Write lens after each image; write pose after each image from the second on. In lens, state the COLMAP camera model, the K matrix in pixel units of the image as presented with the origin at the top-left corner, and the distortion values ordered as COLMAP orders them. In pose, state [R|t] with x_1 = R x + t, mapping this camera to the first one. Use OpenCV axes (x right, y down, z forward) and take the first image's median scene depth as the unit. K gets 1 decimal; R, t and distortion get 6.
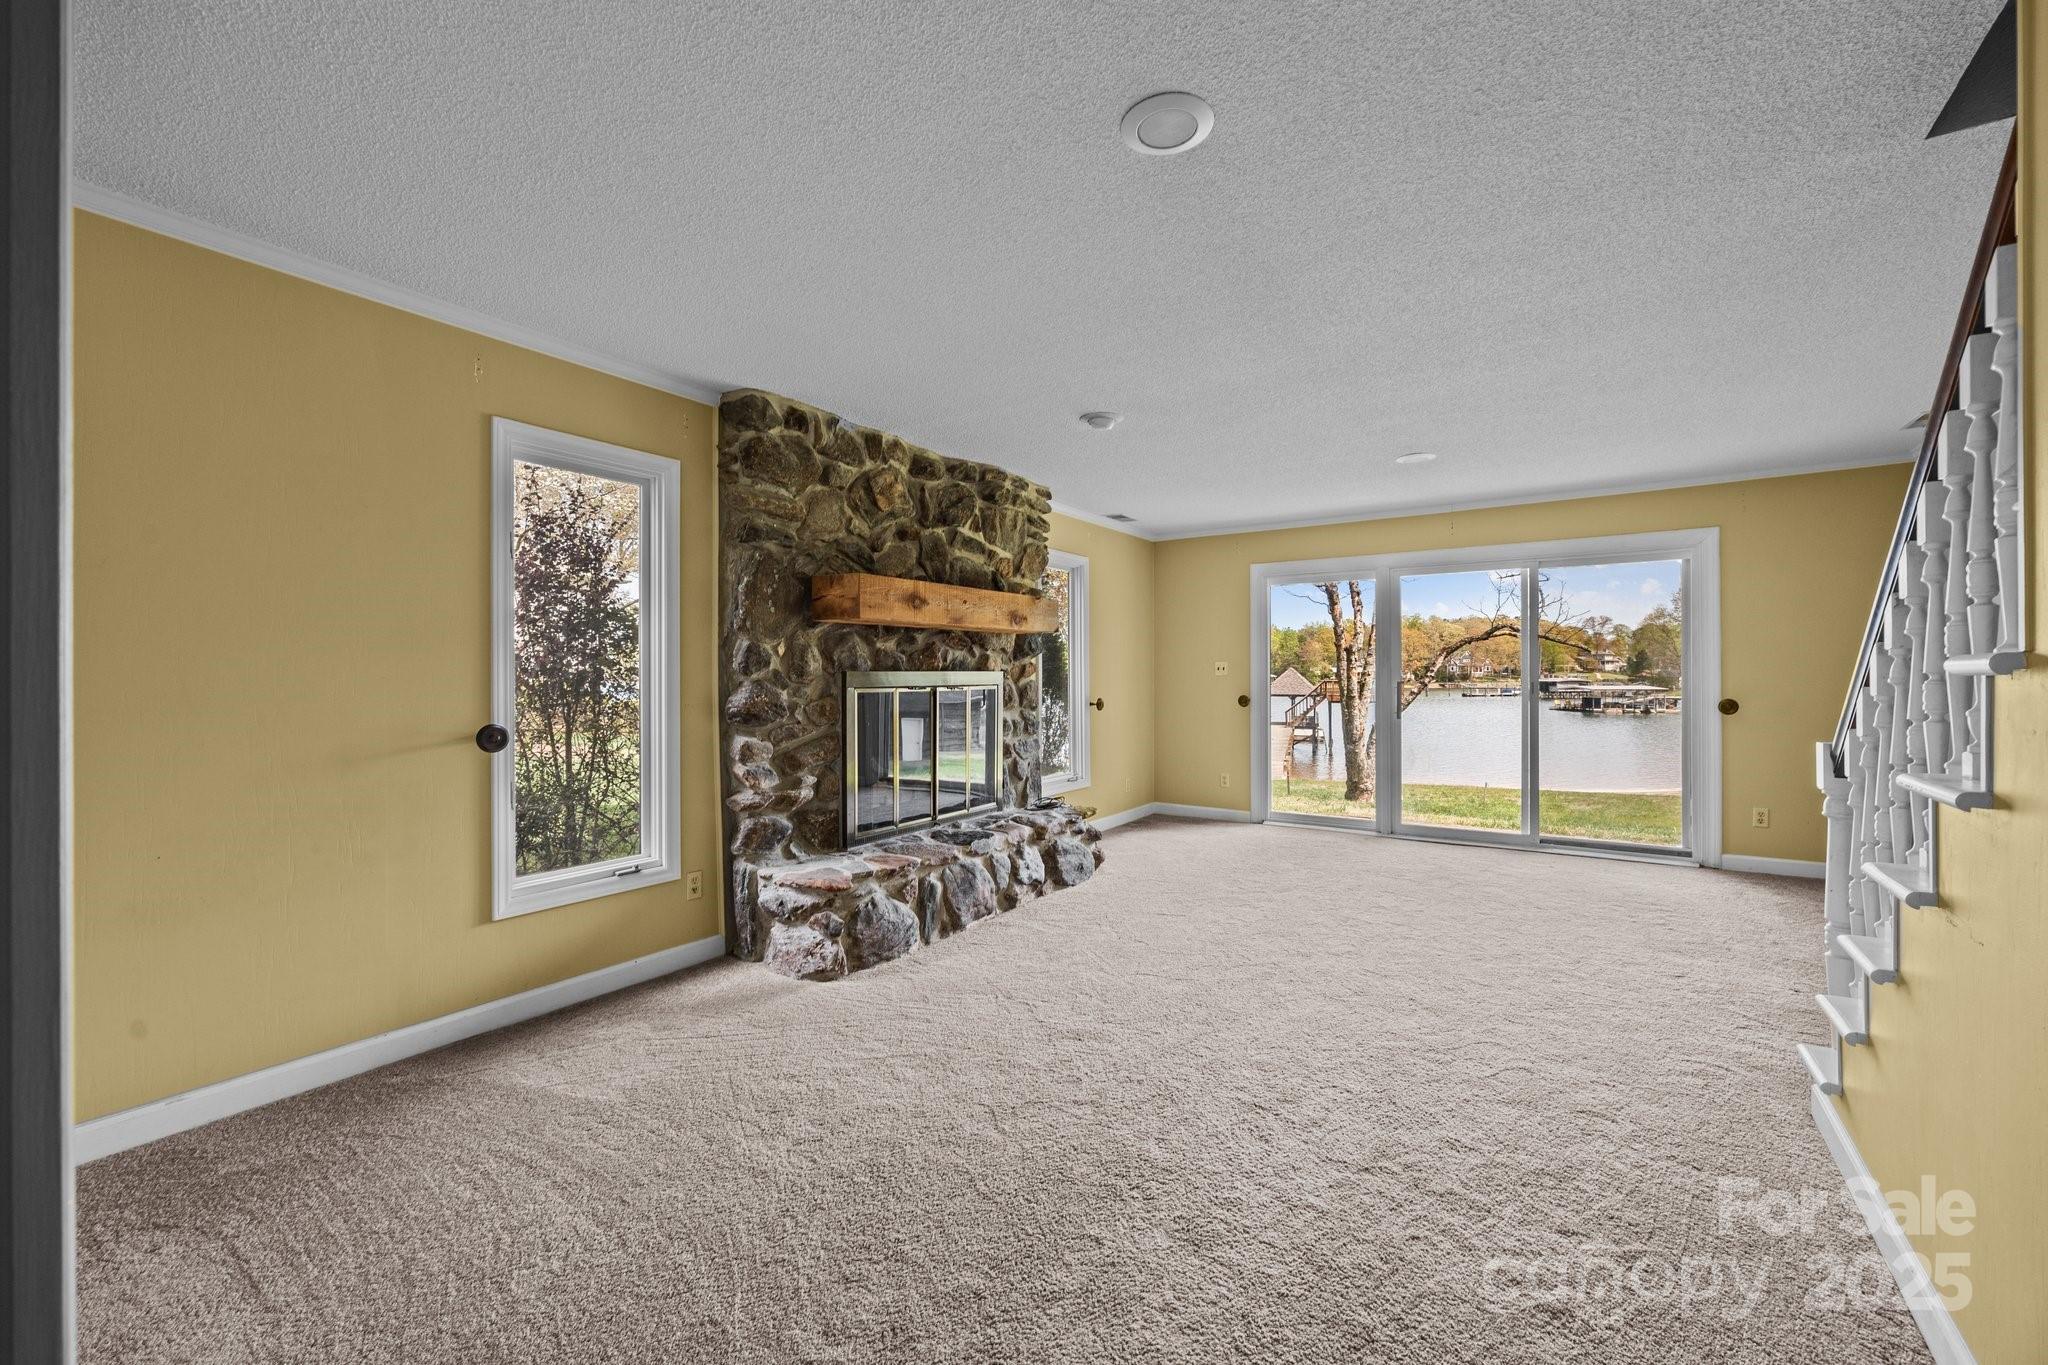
lens RADIAL K [[821.4, 0, 1029.4], [0, 821.4, 671.1], [0, 0, 1]] dist [-0.004421, -0.000259]
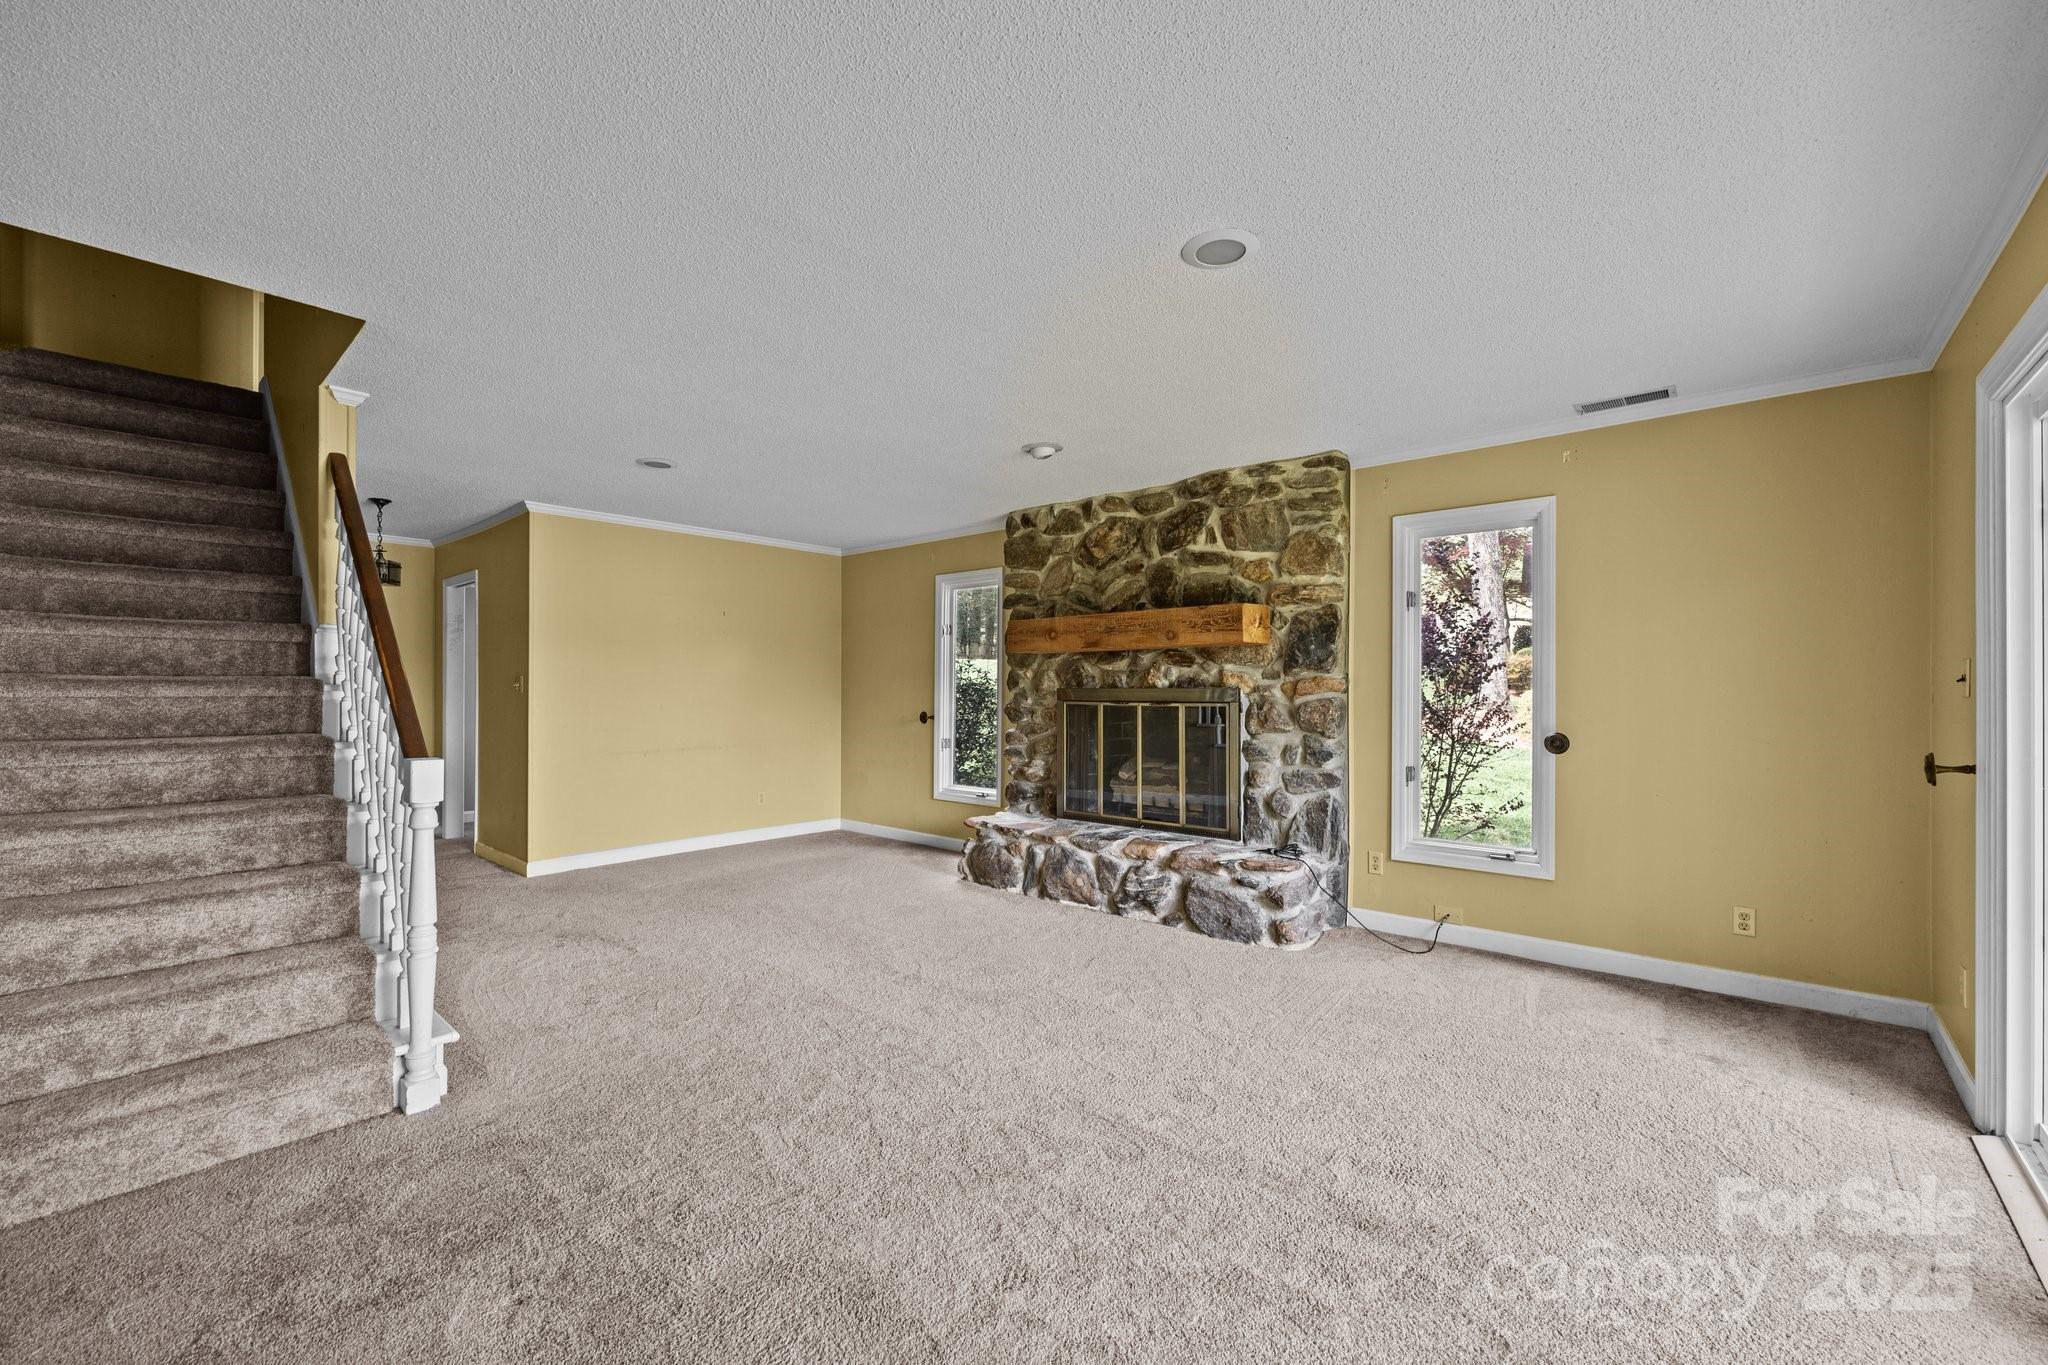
lens RADIAL K [[821.4, 0, 1019.8], [0, 821.4, 687.3], [0, 0, 1]] dist [-0.004421, -0.000259]
pose [[-0.125175, 0.006991, -0.992110, 1.065127], [0.010255, 0.999931, 0.005752, -0.009740], [0.992082, -0.009454, -0.125238, 1.034843]]
